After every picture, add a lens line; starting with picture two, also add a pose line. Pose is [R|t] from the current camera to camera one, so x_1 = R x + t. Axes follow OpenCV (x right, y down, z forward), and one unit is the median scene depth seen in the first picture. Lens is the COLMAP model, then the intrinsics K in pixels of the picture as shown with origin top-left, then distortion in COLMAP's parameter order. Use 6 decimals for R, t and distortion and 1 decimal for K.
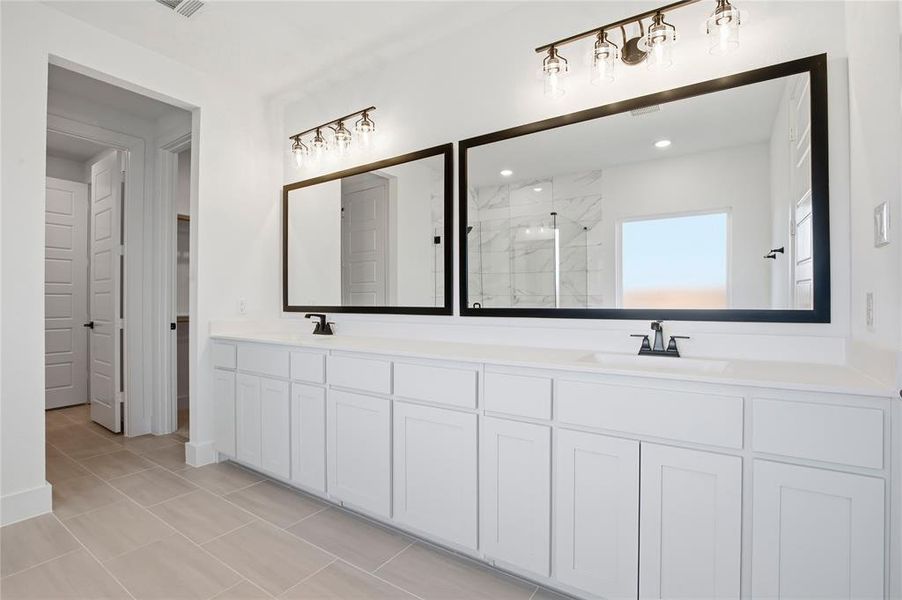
lens RADIAL K [[422.6, 0, 455.1], [0, 422.6, 301.5], [0, 0, 1]] dist [-0.023087, 0.000536]
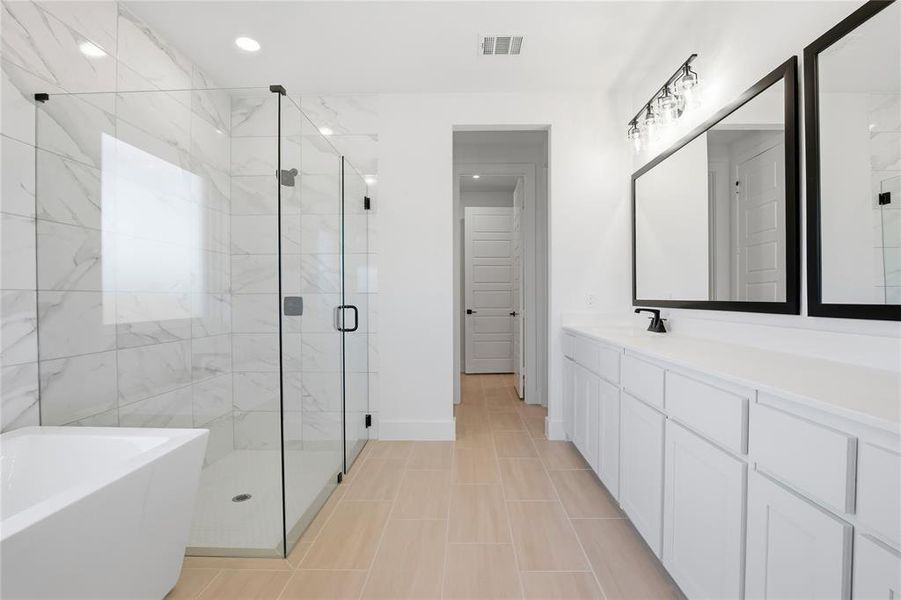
lens RADIAL K [[422.1, 0, 454.6], [0, 422.1, 301.5], [0, 0, 1]] dist [-0.023087, 0.000536]
pose [[0.538566, 0.006693, -0.842557, 0.215732], [0.004919, 0.999926, 0.011087, 0.001663], [0.842569, -0.010115, 0.538494, 0.161985]]
